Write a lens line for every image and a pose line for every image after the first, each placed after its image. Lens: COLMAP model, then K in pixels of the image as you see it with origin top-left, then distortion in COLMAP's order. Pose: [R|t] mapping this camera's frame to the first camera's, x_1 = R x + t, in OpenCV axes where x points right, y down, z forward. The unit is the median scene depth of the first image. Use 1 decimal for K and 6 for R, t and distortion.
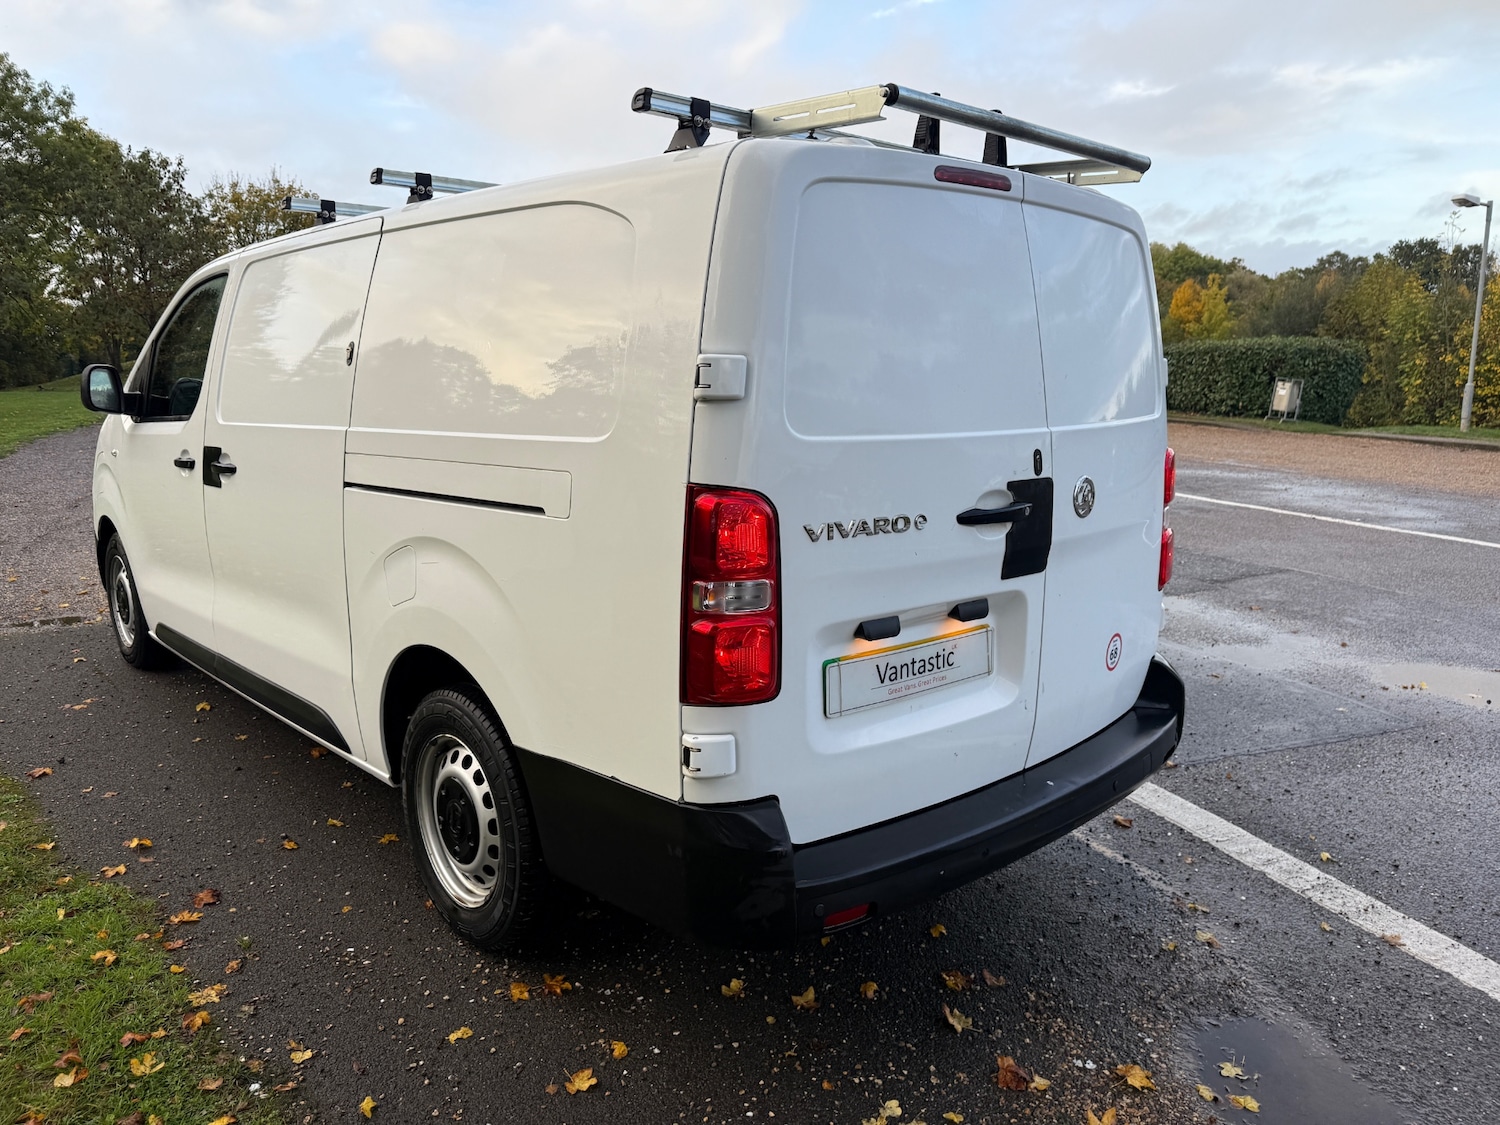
lens RADIAL K [[1053.1, 0, 738.8], [0, 1053.1, 562.6], [0, 0, 1]] dist [-0.005096, -0.002021]
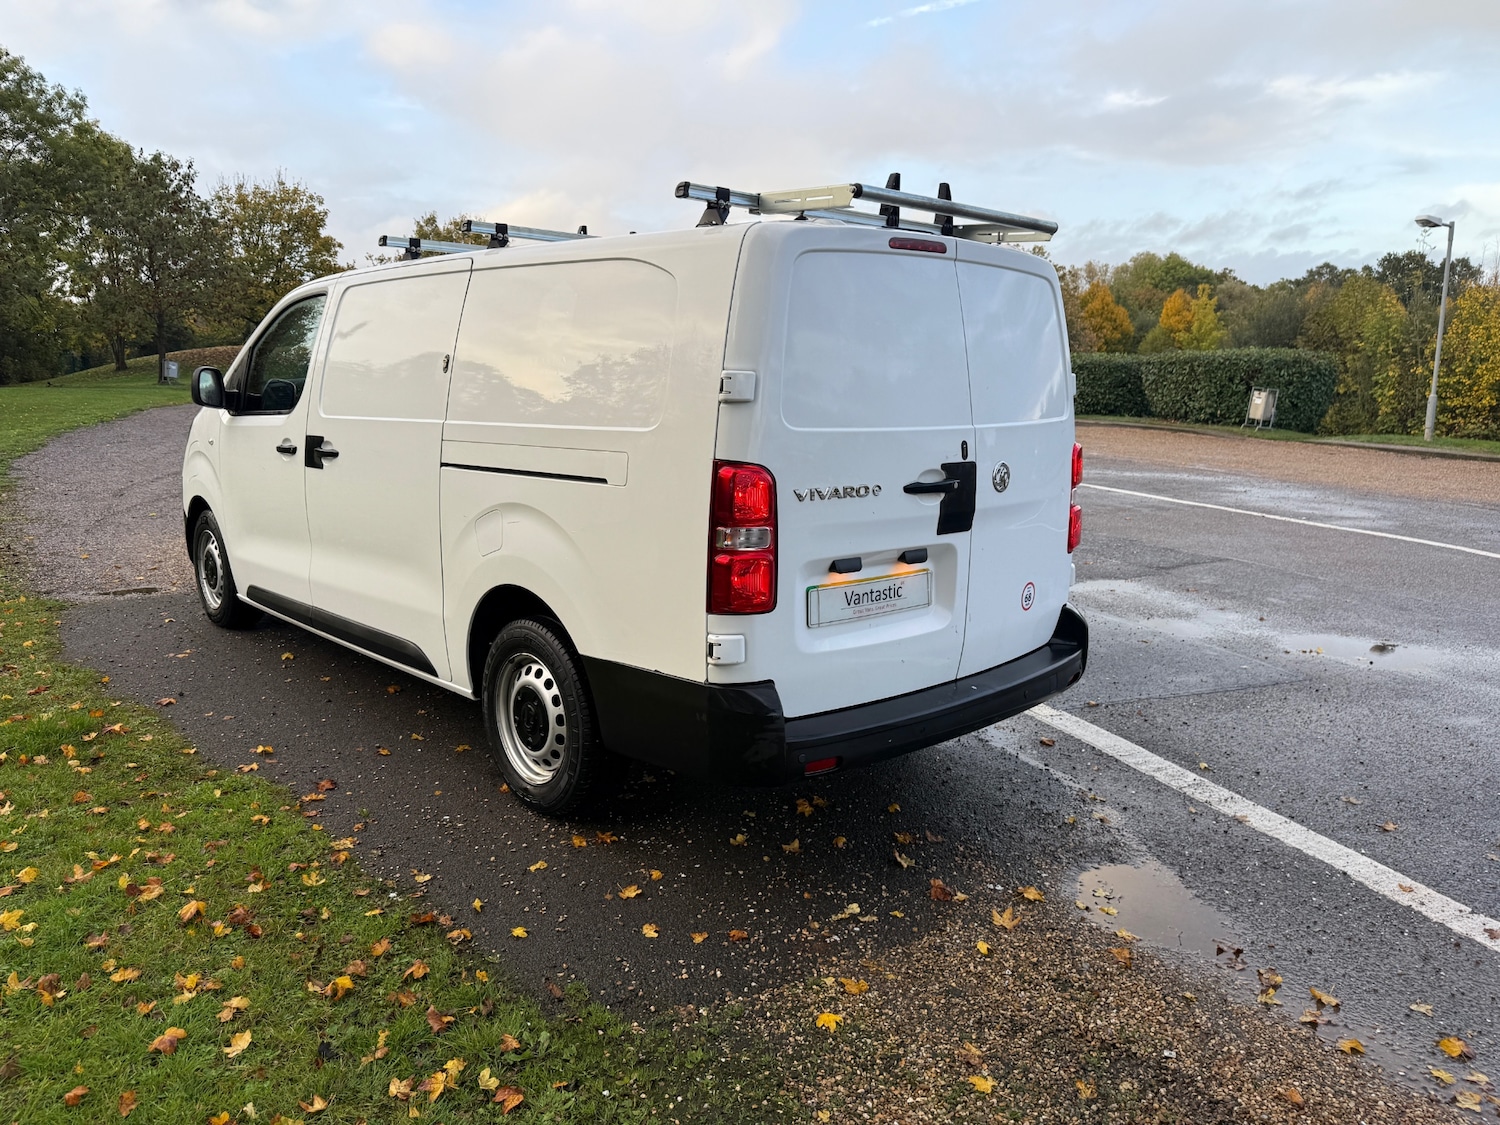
lens RADIAL K [[1078.9, 0, 741.2], [0, 1078.9, 557.1], [0, 0, 1]] dist [0.024667, -0.034979]
pose [[0.999911, 0.009270, 0.009607, -0.016148], [-0.009147, 0.999877, -0.012759, 0.052743], [-0.009724, 0.012670, 0.999872, -0.327859]]
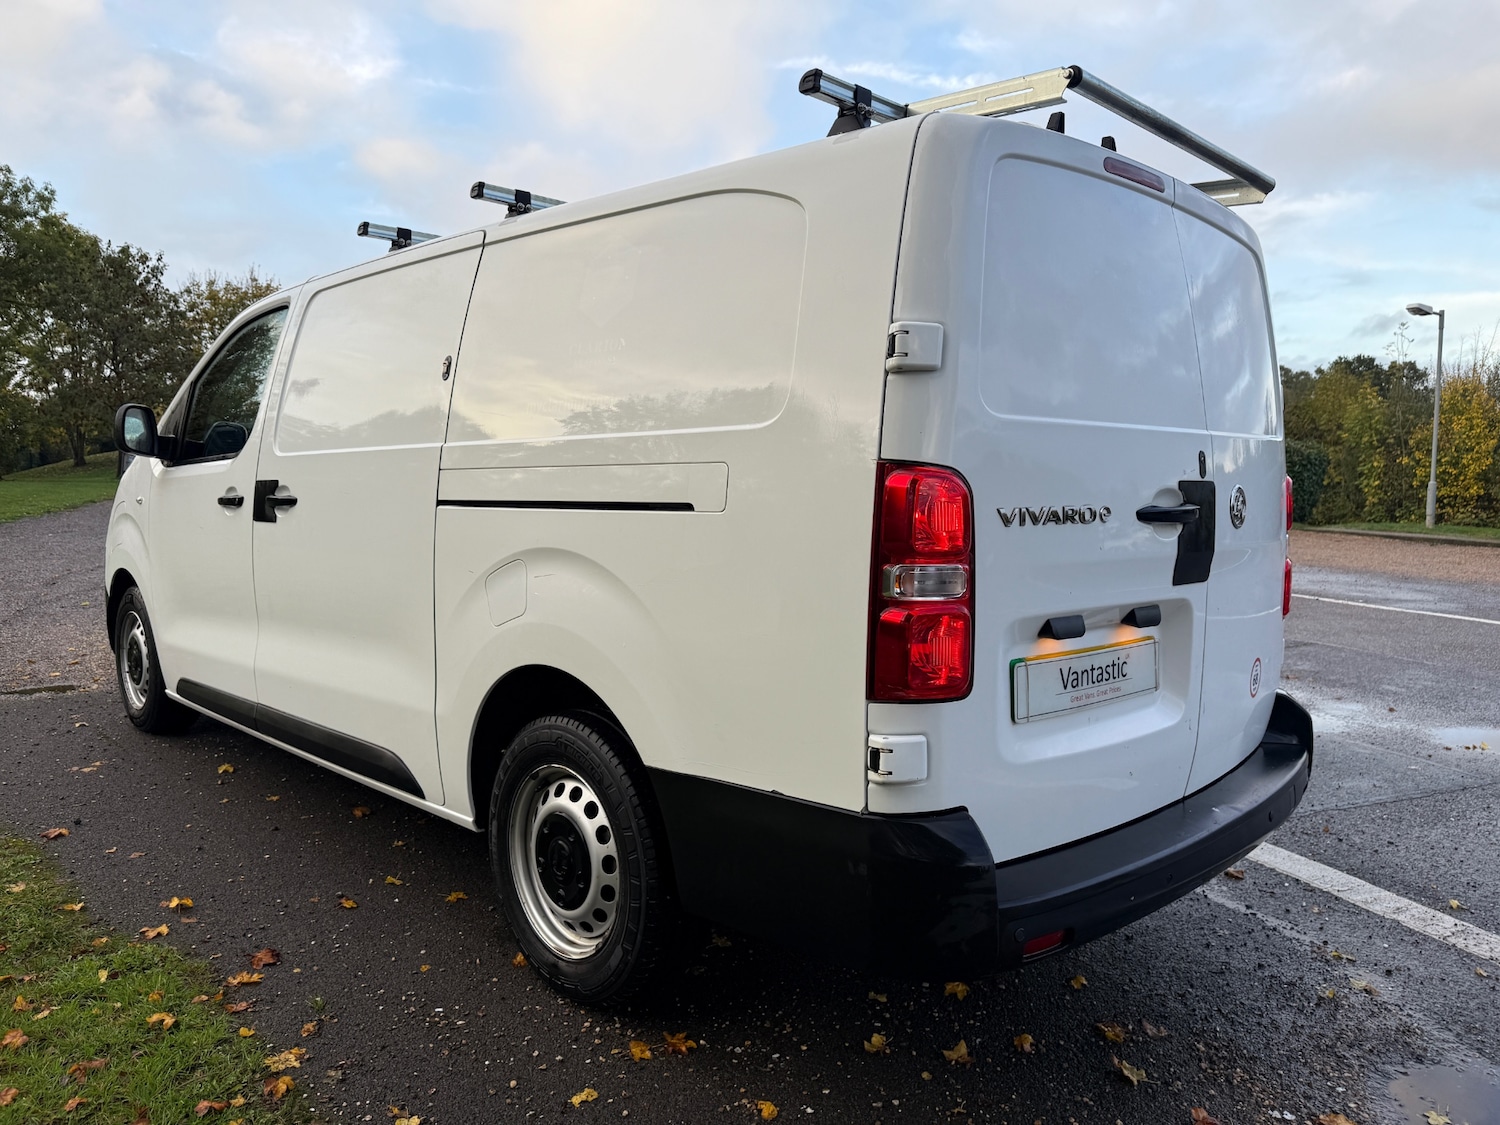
lens RADIAL K [[1053.1, 0, 738.8], [0, 1053.1, 562.6], [0, 0, 1]] dist [-0.005096, -0.002021]
pose [[0.998964, 0.005154, 0.045219, -0.144500], [-0.000401, 0.994525, -0.104498, 0.076580], [-0.045510, 0.104372, 0.993497, 0.055587]]
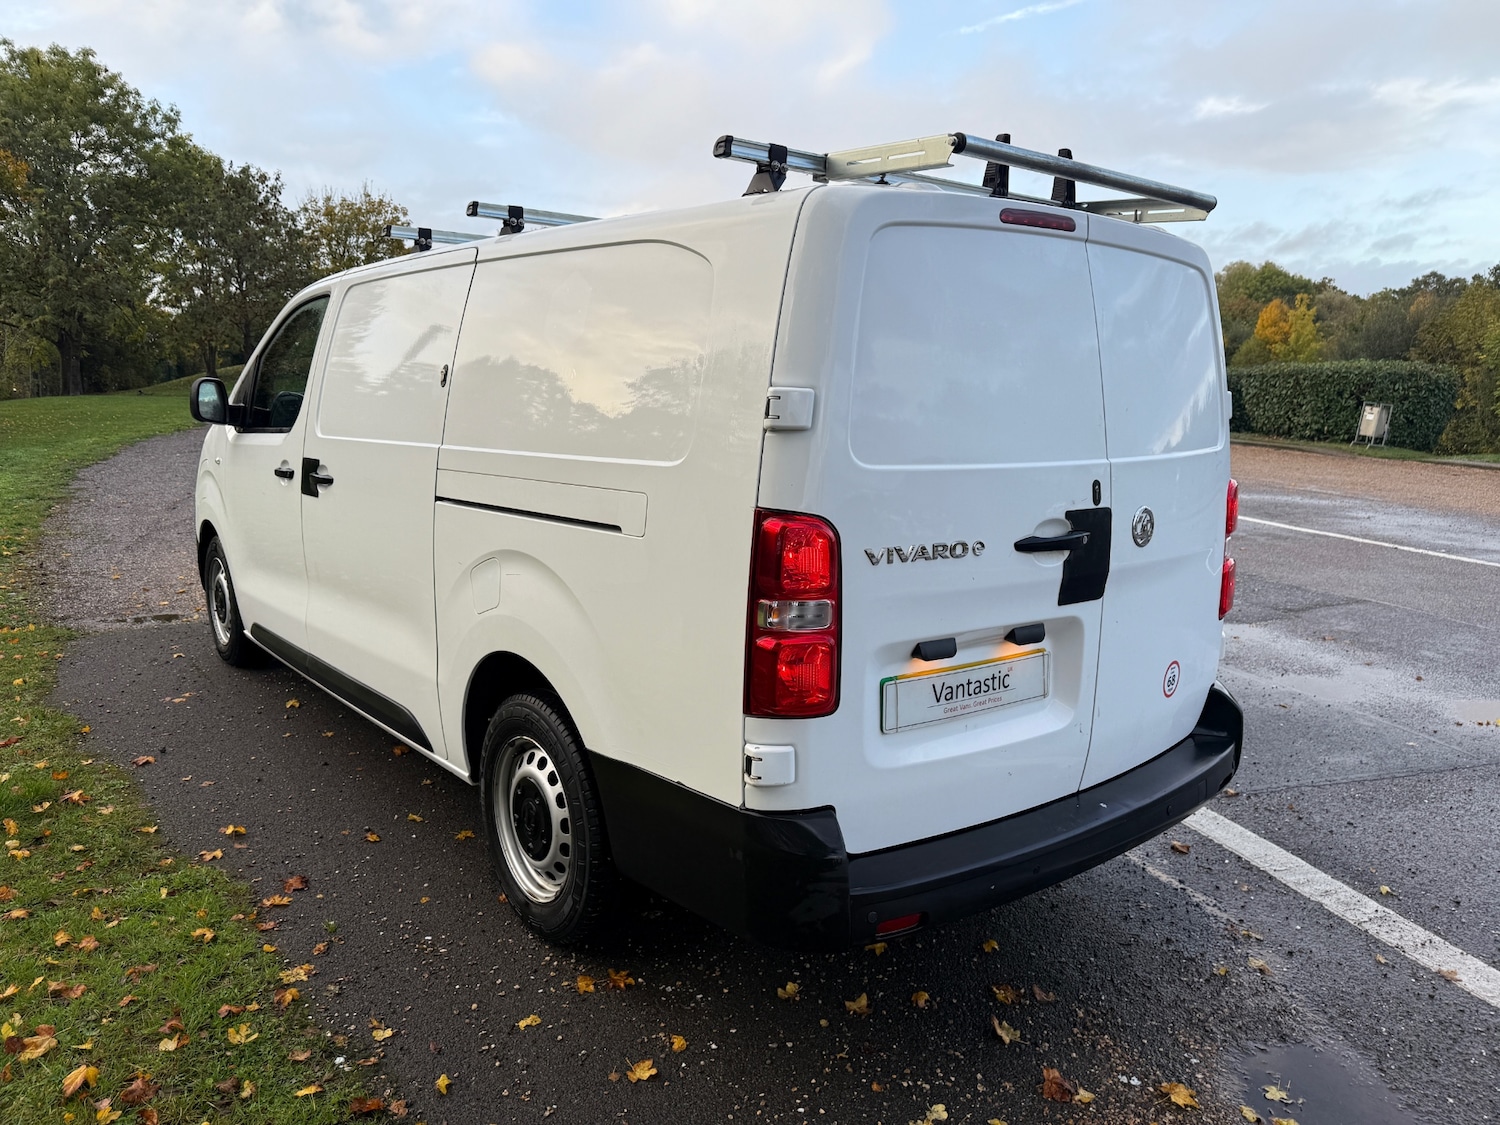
lens RADIAL K [[1056.5, 0, 747.7], [0, 1056.5, 561.2], [0, 0, 1]] dist [-0.000010, -0.008199]
pose [[0.998013, 0.024784, -0.057923, 0.003450], [-0.025573, 0.999589, -0.012922, -0.004931], [0.057579, 0.014378, 0.998237, -0.044336]]
